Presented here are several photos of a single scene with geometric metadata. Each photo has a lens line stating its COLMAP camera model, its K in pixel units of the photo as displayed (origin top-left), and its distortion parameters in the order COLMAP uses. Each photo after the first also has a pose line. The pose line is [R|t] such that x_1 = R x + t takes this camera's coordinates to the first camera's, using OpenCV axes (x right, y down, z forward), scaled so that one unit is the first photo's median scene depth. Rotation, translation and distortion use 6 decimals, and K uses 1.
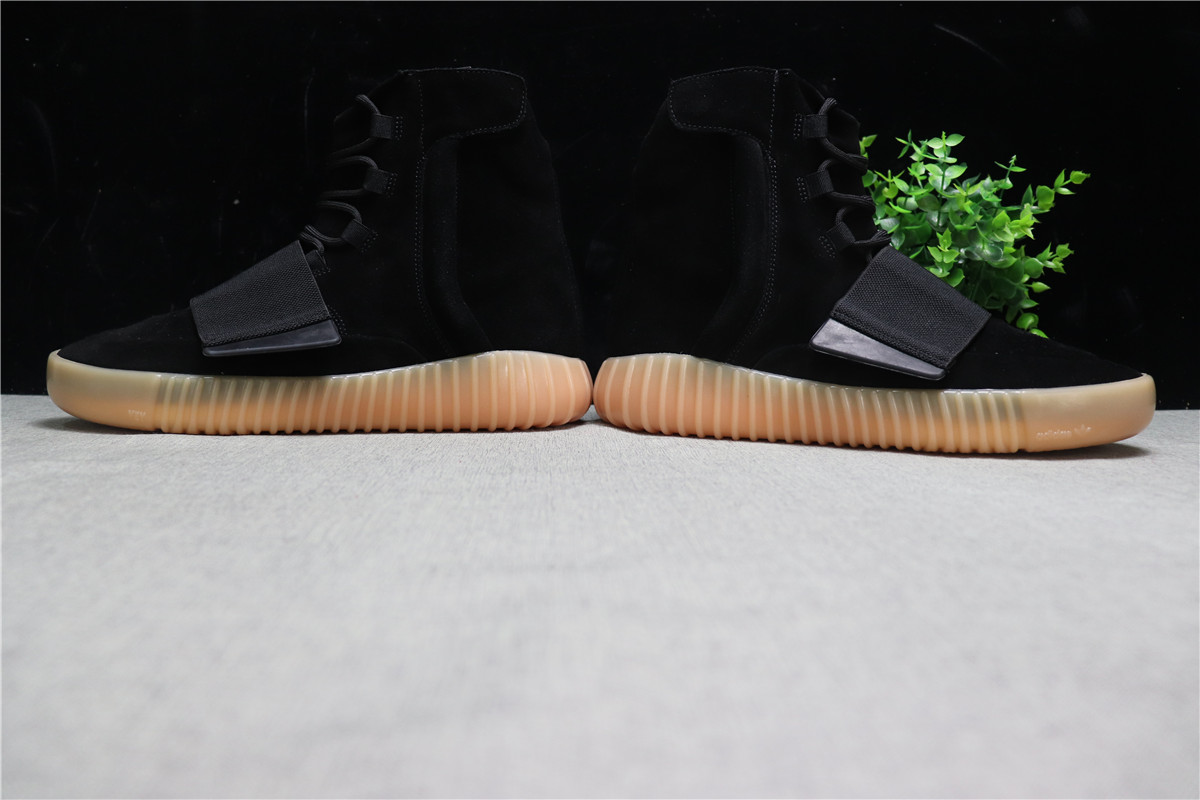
lens RADIAL K [[976.7, 0, 600.0], [0, 976.7, 400.0], [0, 0, 1]] dist [-0.180927, 0.137599]
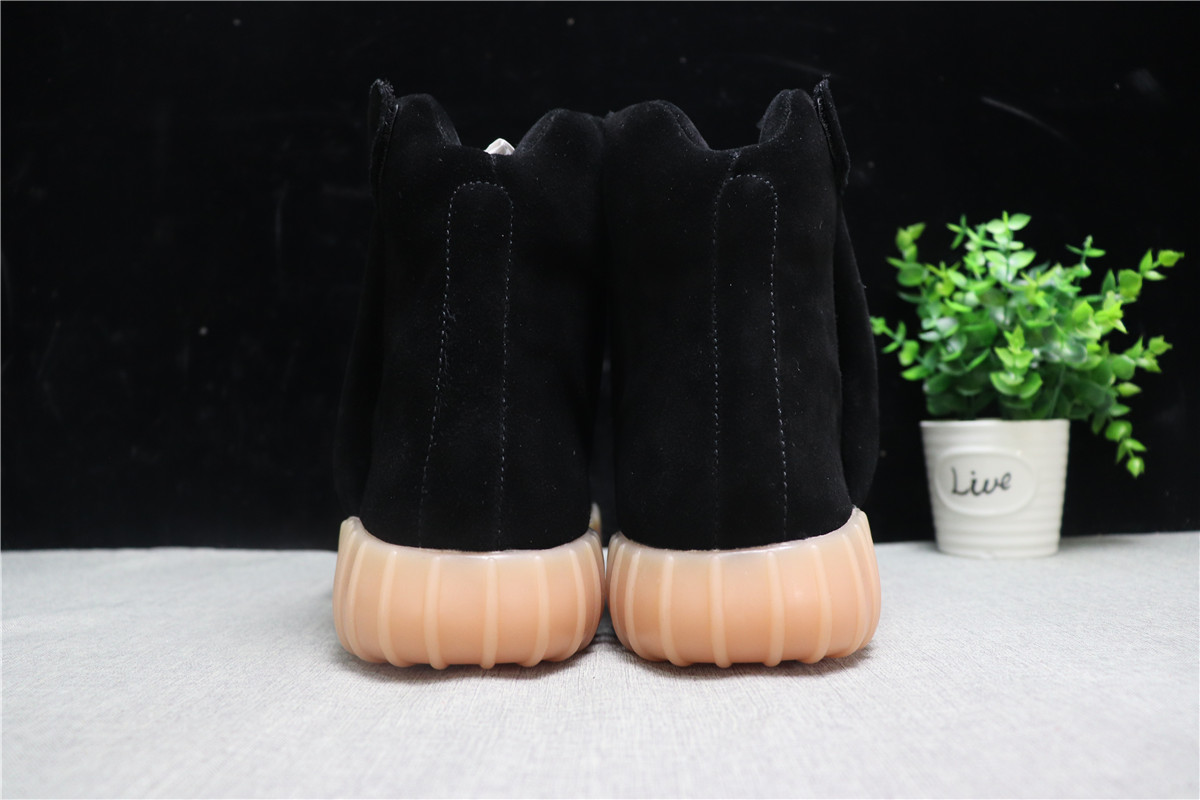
lens RADIAL K [[976.7, 0, 600.0], [0, 976.7, 400.0], [0, 0, 1]] dist [-0.180927, 0.137599]
pose [[0.997898, -0.037682, -0.052719, 0.040917], [0.030861, 0.991716, -0.124684, -0.023610], [0.056981, 0.122795, 0.990795, 0.163657]]
